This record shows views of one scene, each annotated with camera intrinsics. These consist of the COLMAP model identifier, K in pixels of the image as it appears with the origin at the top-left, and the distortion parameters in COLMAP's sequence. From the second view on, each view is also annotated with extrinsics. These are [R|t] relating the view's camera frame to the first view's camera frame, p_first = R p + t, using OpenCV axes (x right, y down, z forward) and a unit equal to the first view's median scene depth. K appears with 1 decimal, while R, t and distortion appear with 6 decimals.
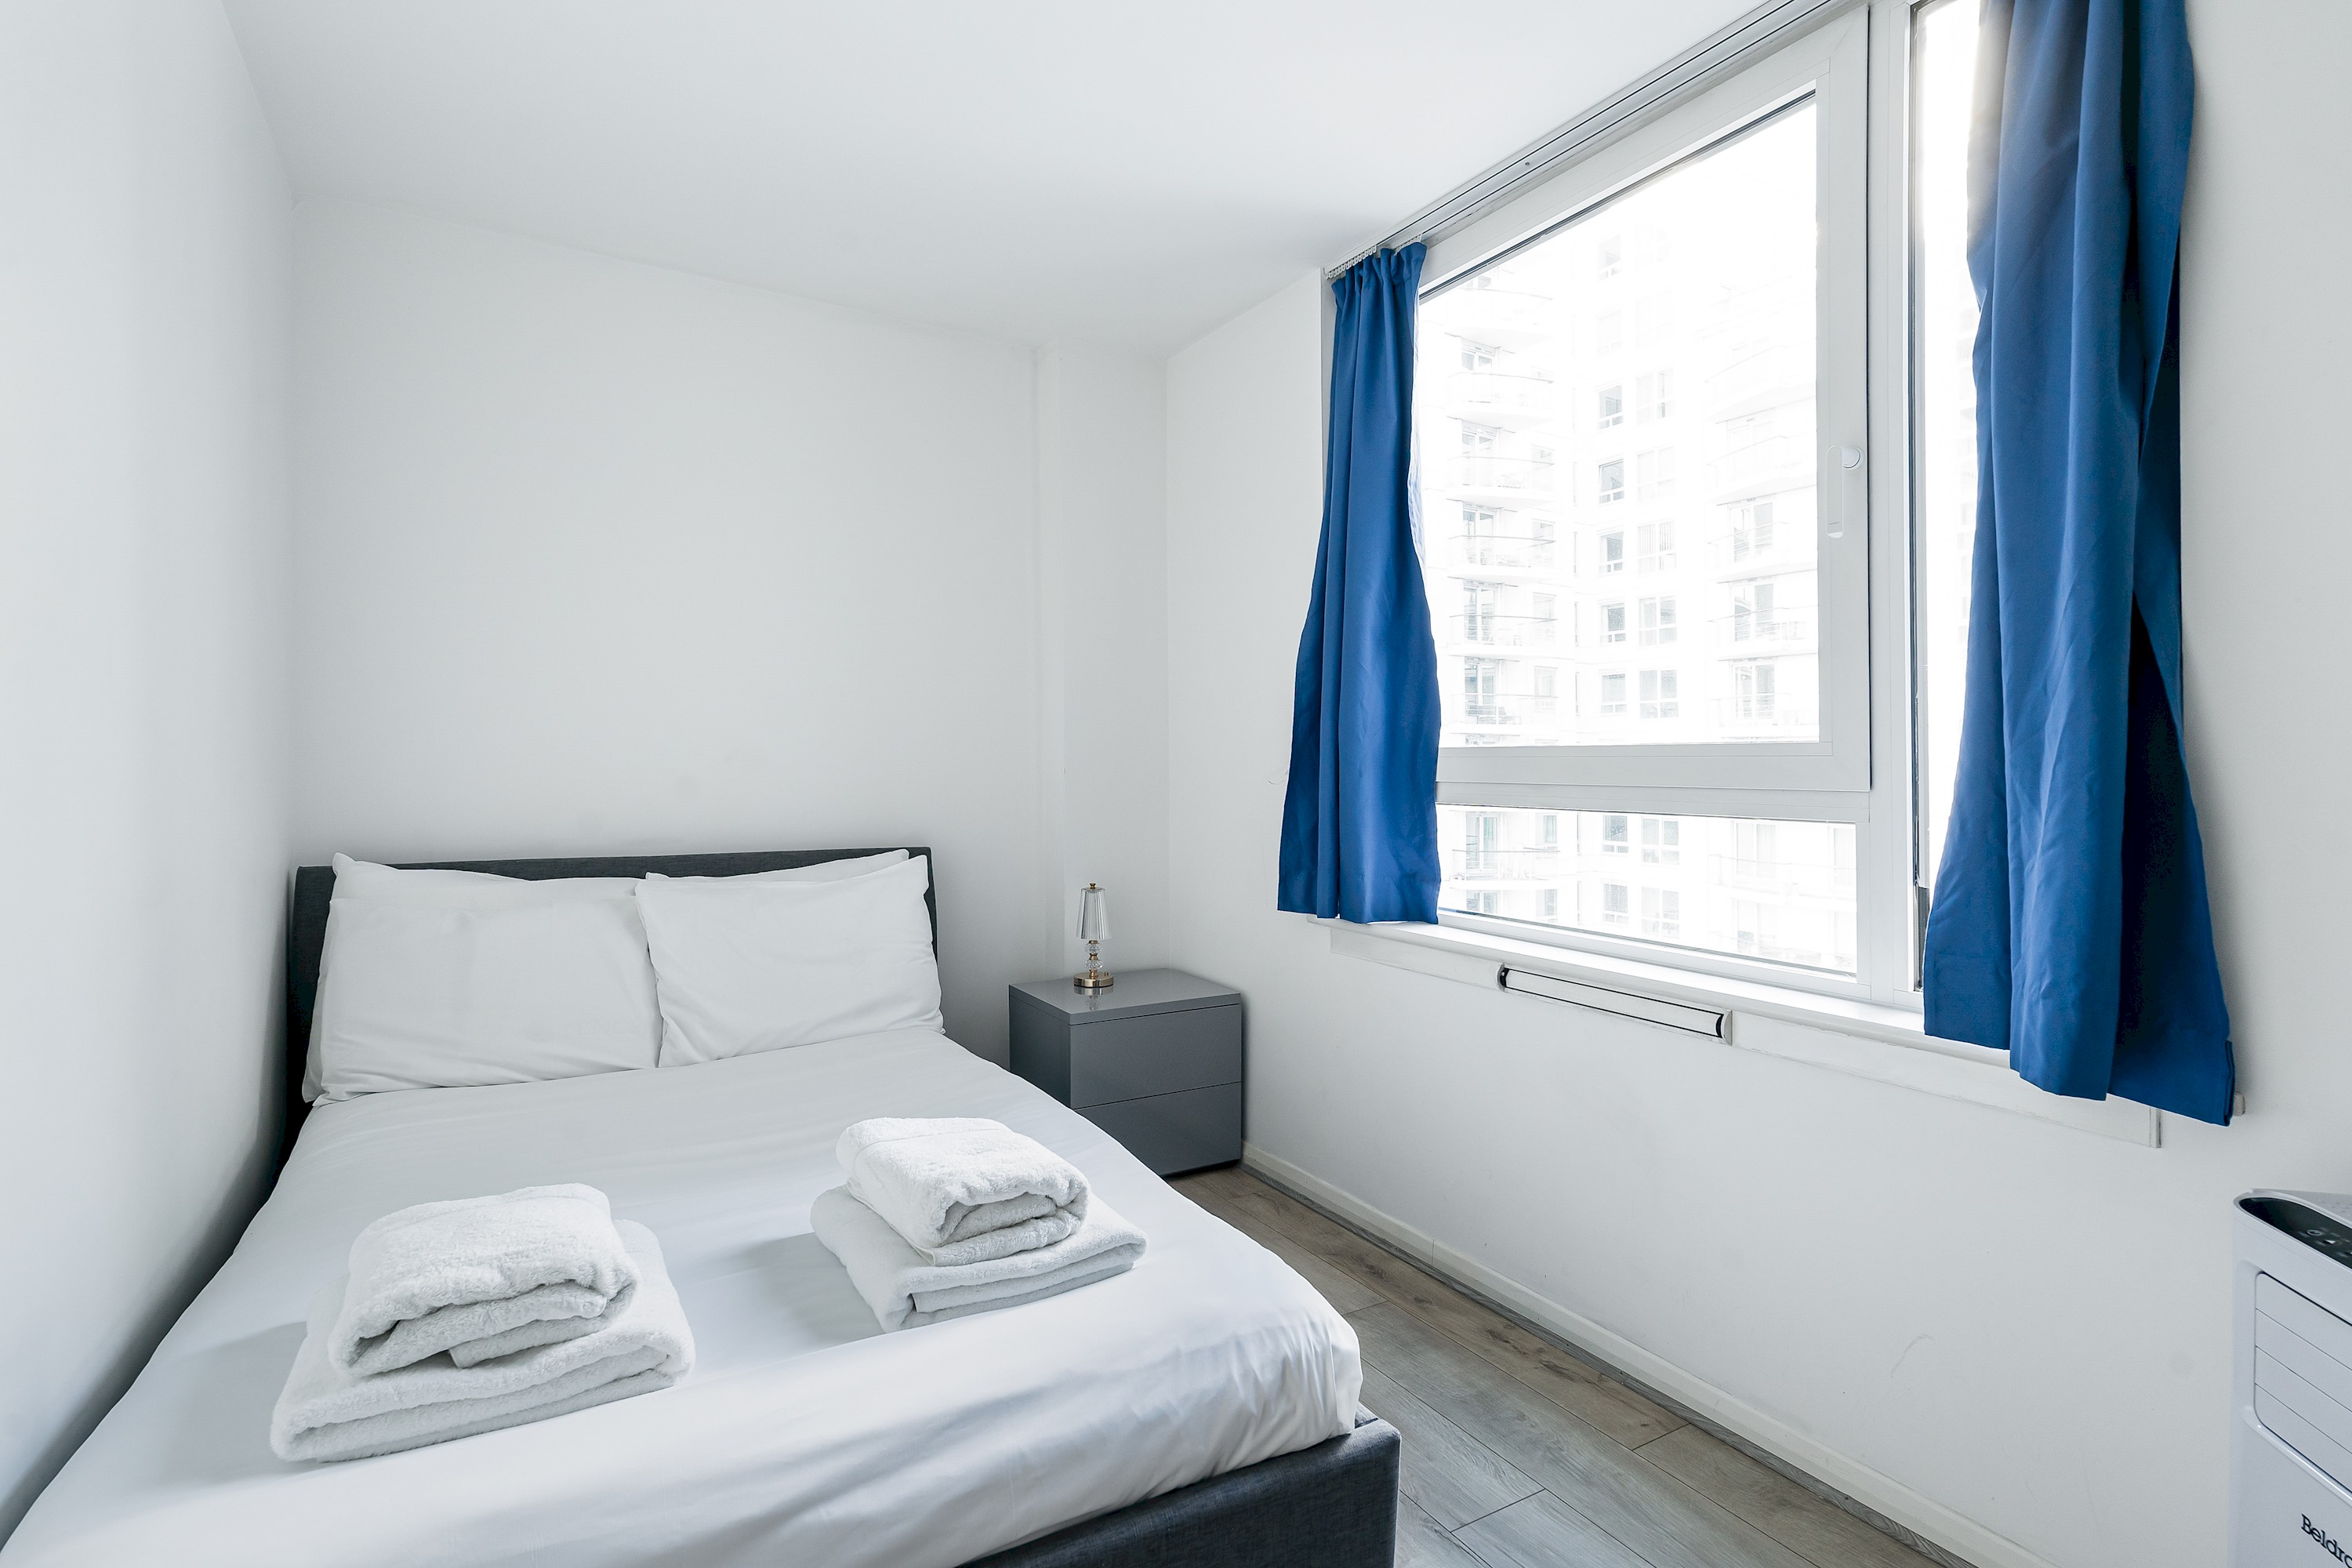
lens RADIAL K [[1125.7, 0, 1176.0], [0, 1125.7, 784.0], [0, 0, 1]] dist [0.002295, 0.000140]
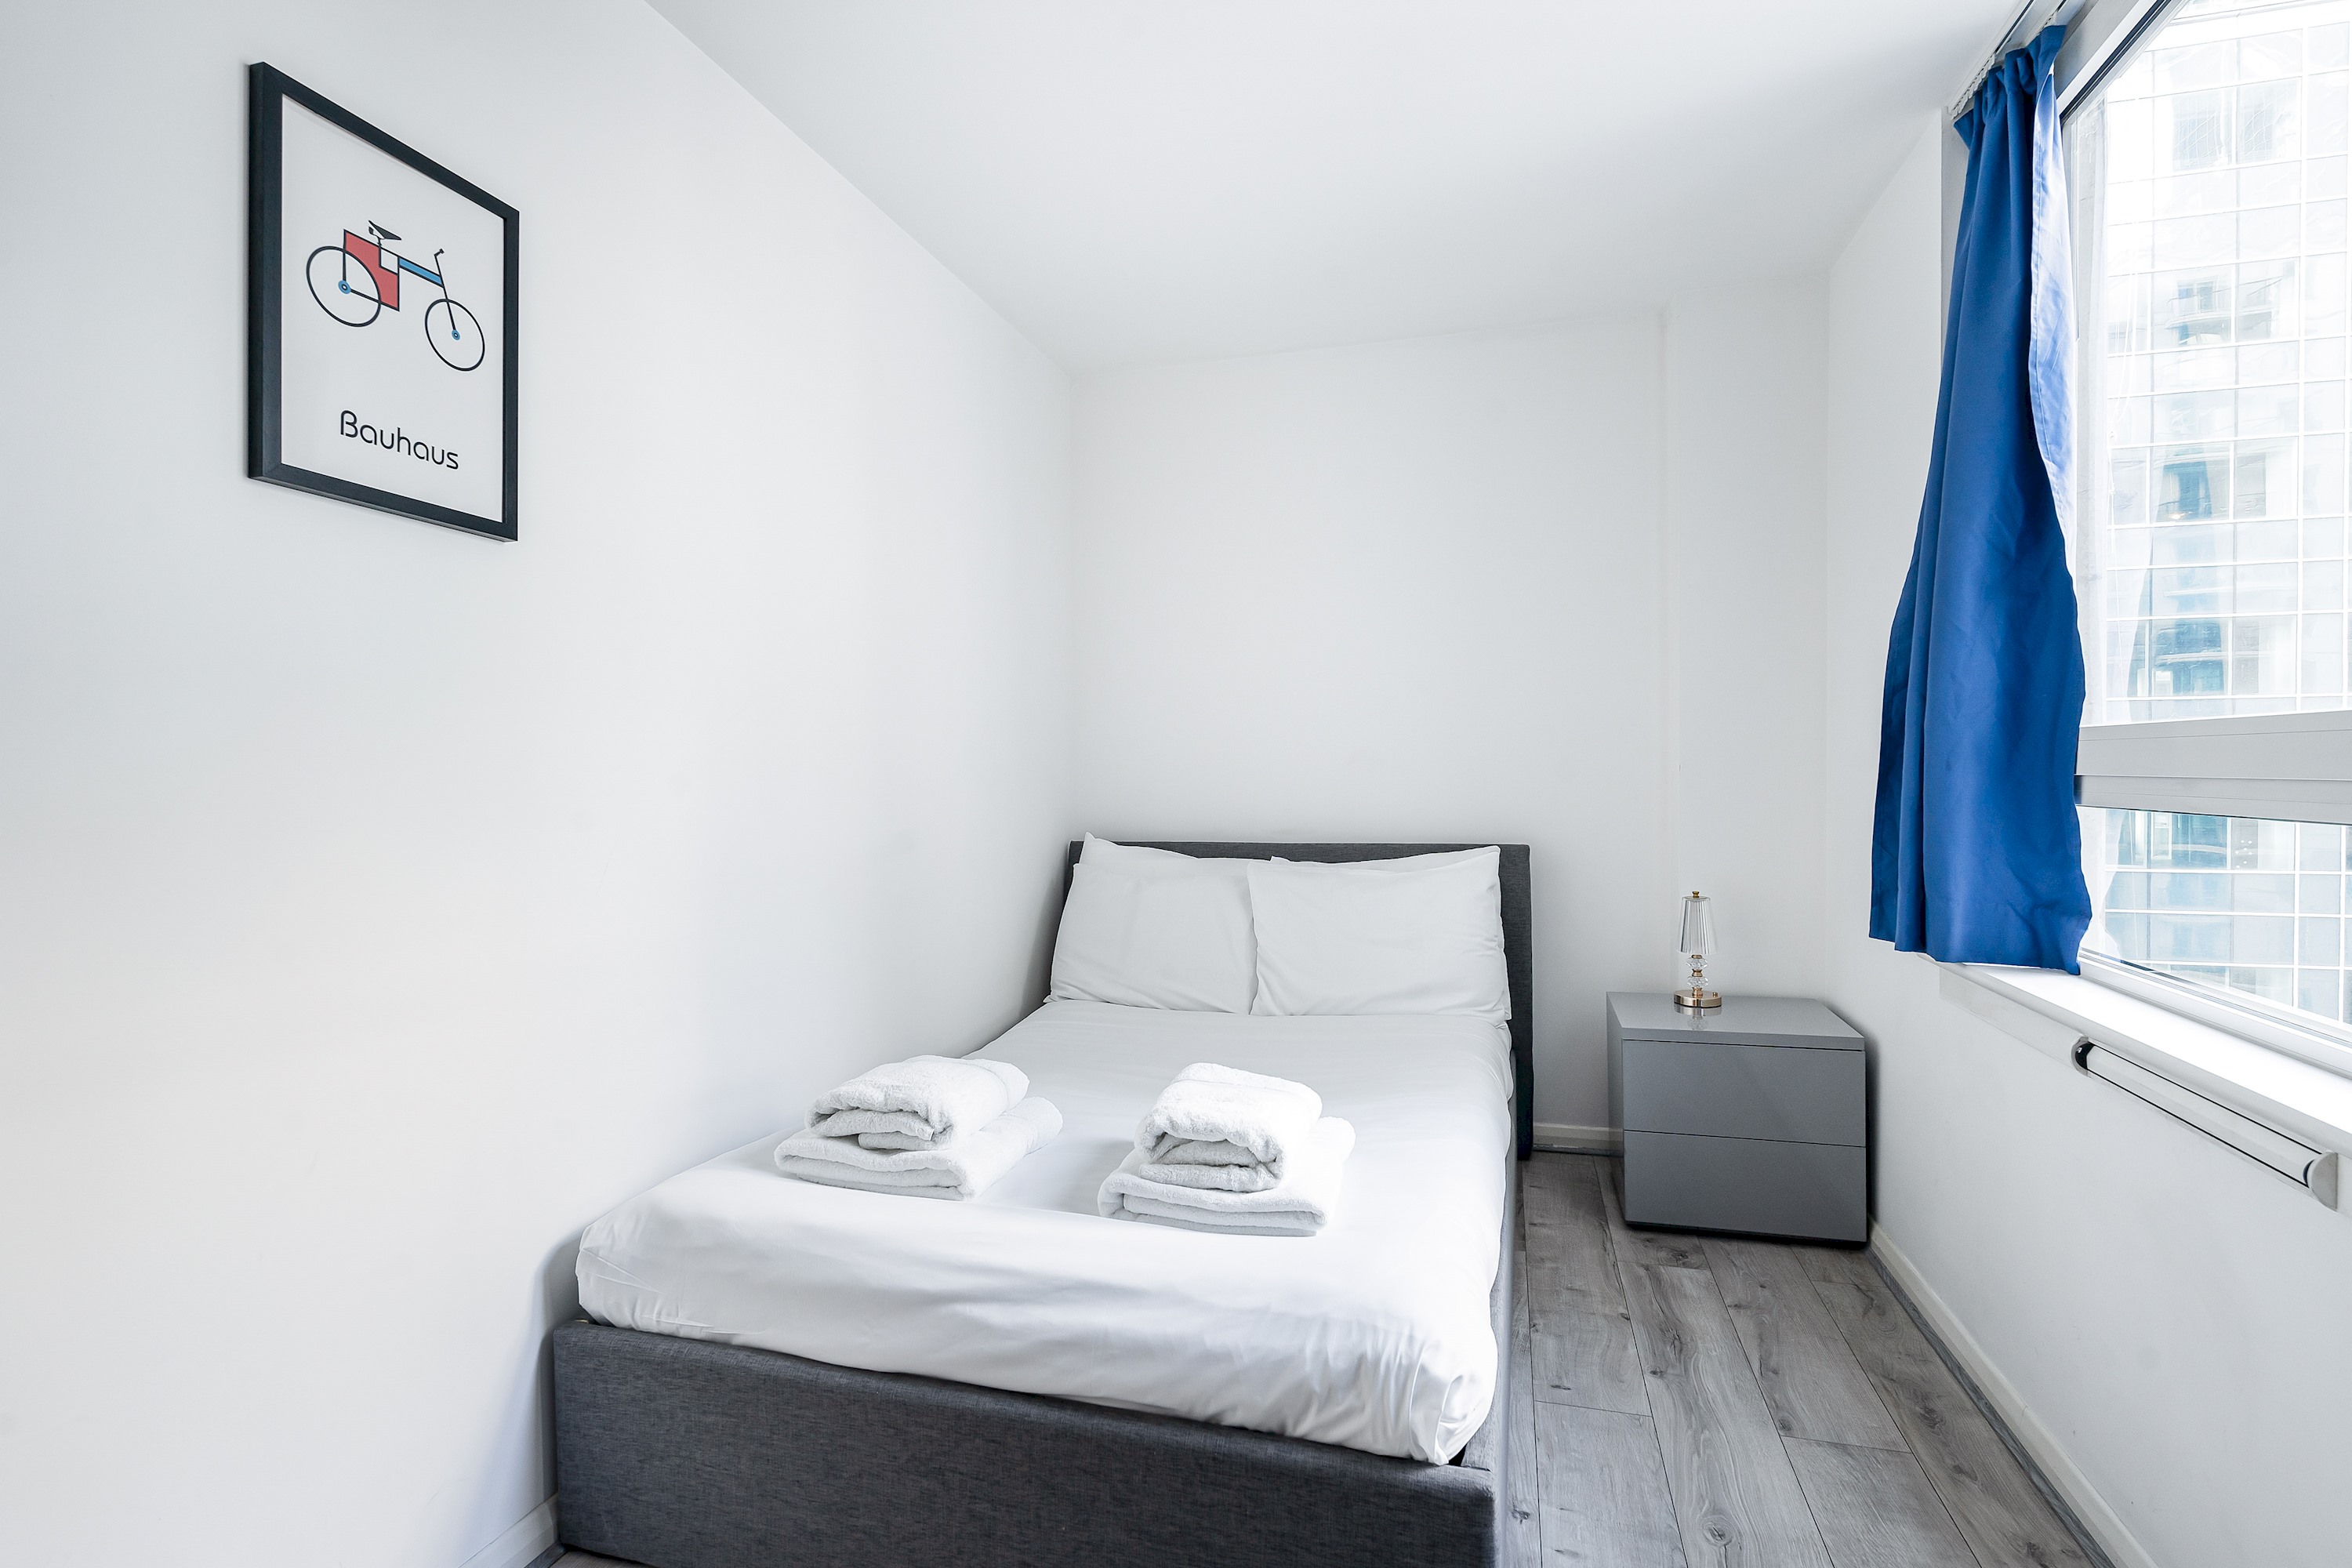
lens RADIAL K [[1121.8, 0, 1173.1], [0, 1121.8, 768.3], [0, 0, 1]] dist [-0.006578, 0.000948]
pose [[0.684442, -0.013847, -0.728936, 0.454185], [0.004441, 0.999880, -0.014824, 0.001457], [0.729054, 0.006909, 0.684422, 0.122346]]
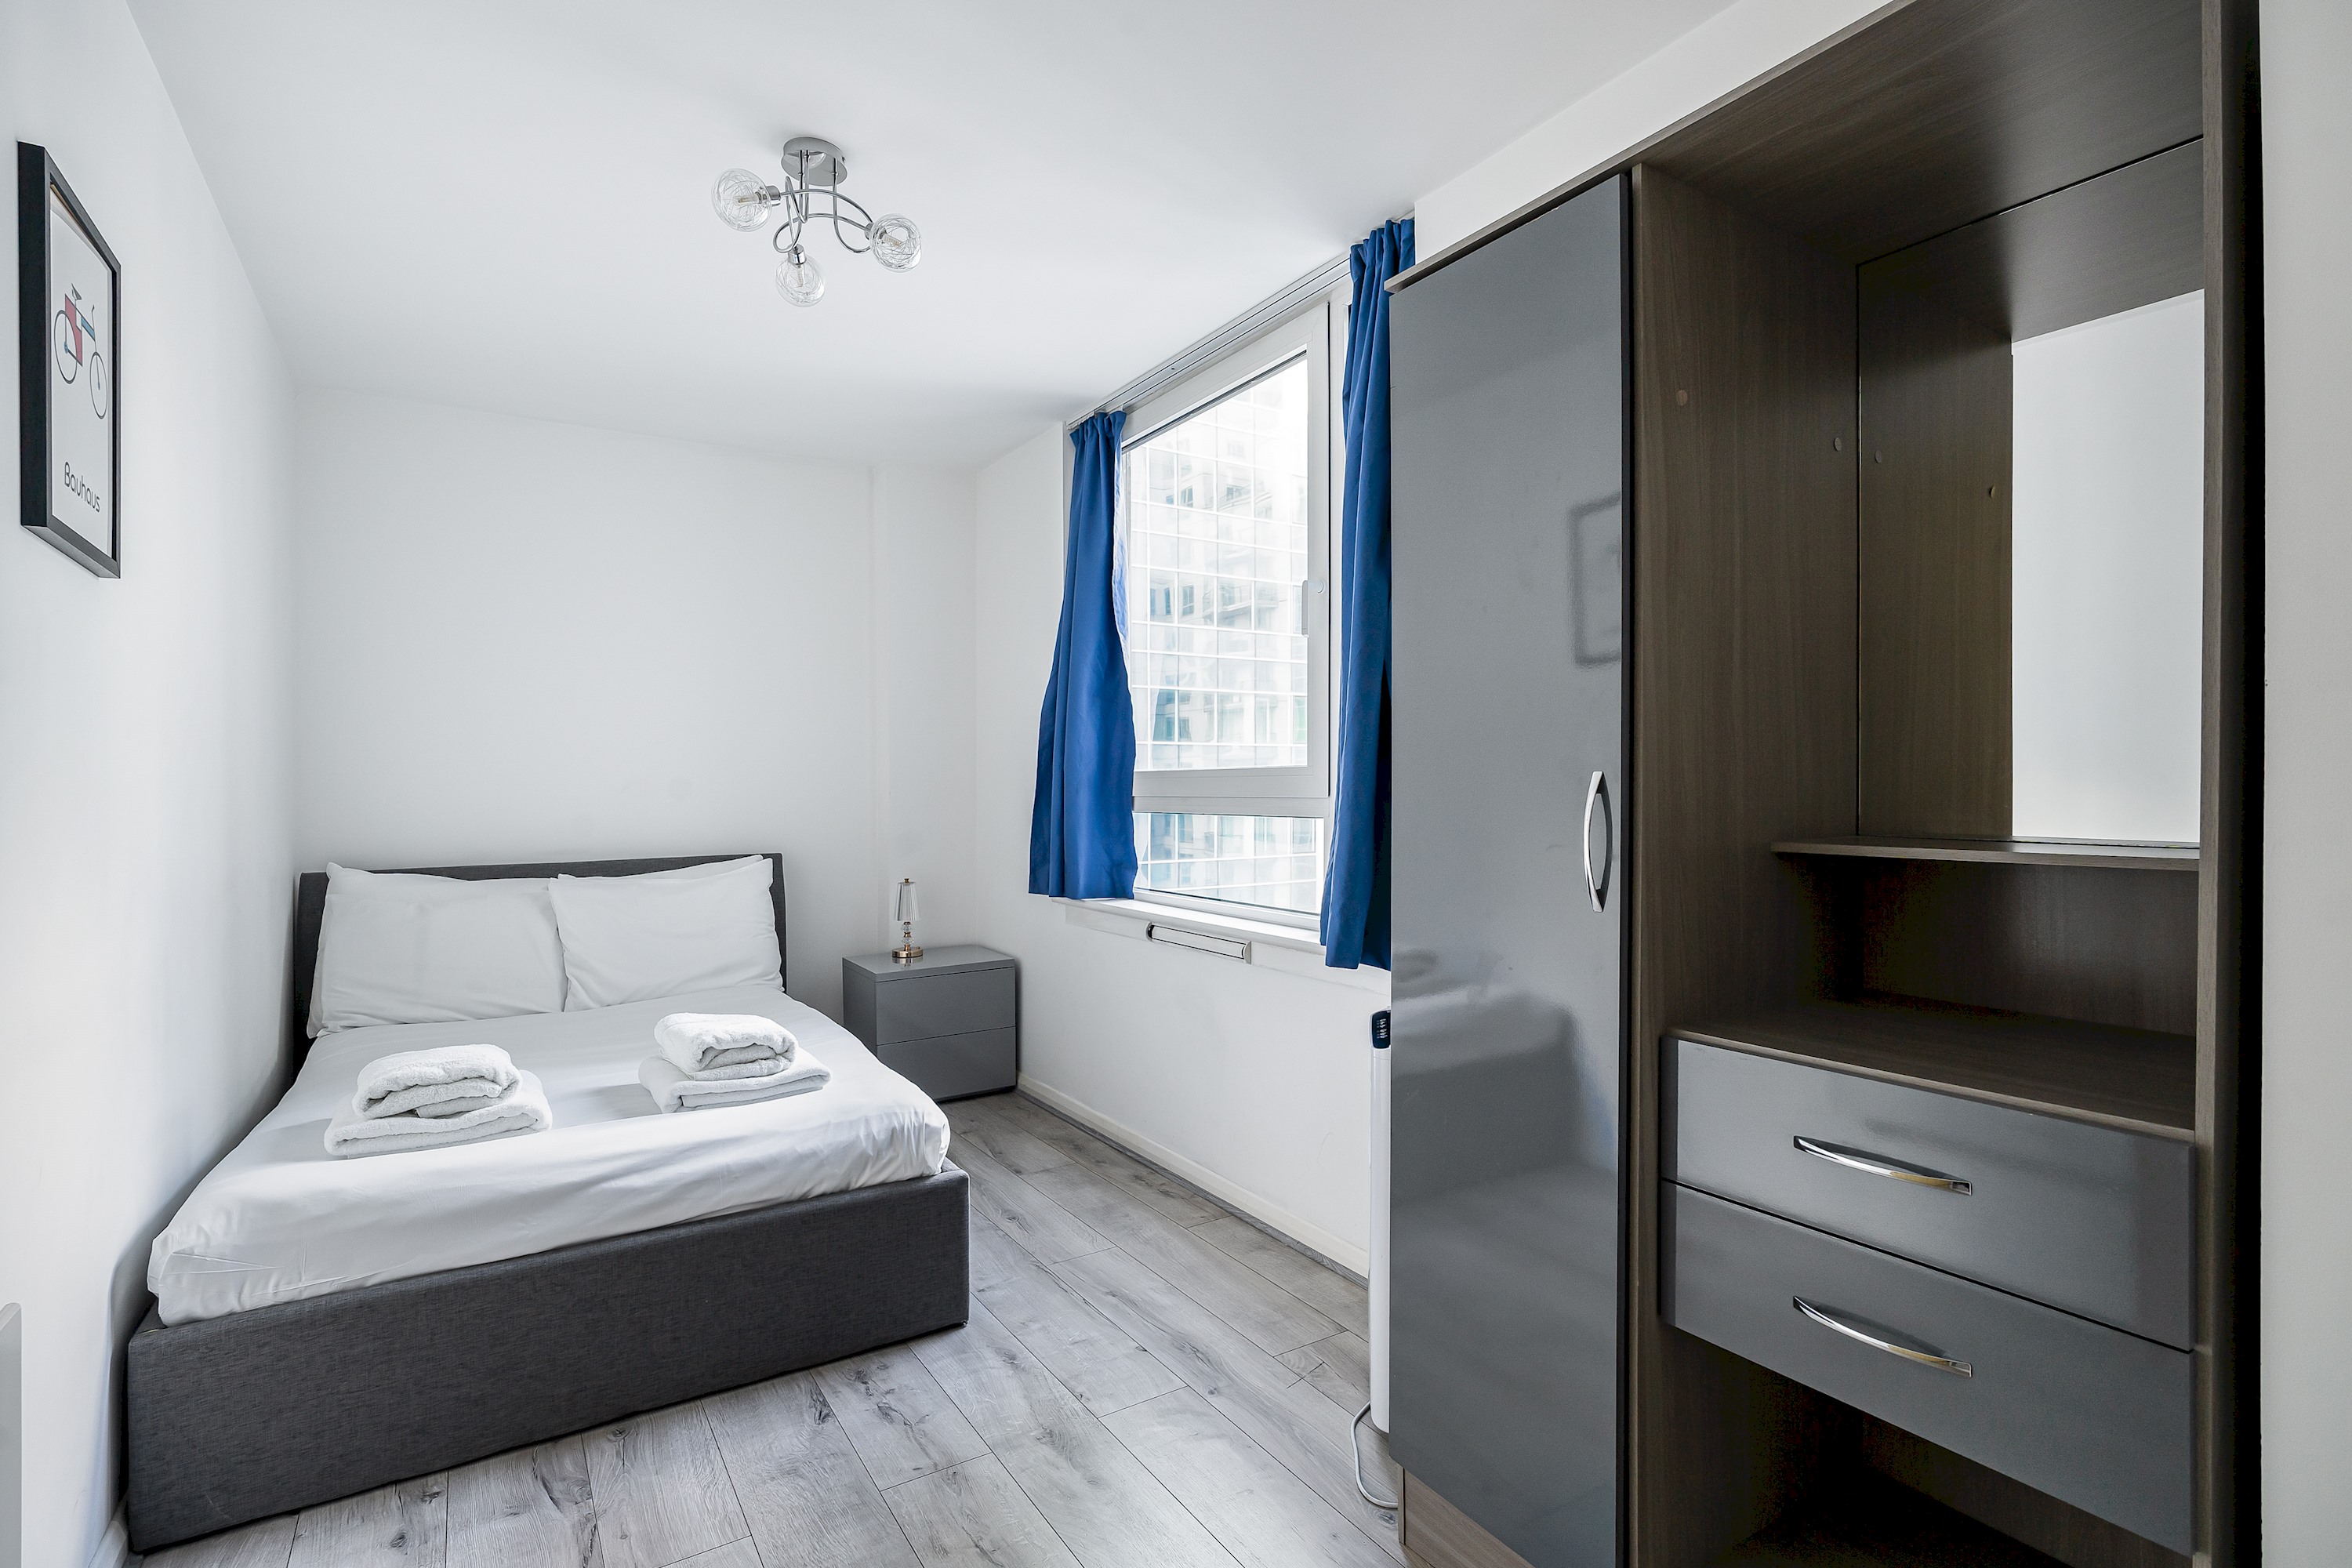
lens RADIAL K [[1132.1, 0, 1172.2], [0, 1132.1, 745.1], [0, 0, 1]] dist [-0.009751, 0.000562]
pose [[0.999561, -0.016666, 0.024477, 0.316864], [0.017828, 0.998685, -0.048065, 0.003346], [-0.023644, 0.048480, 0.998544, -0.510083]]
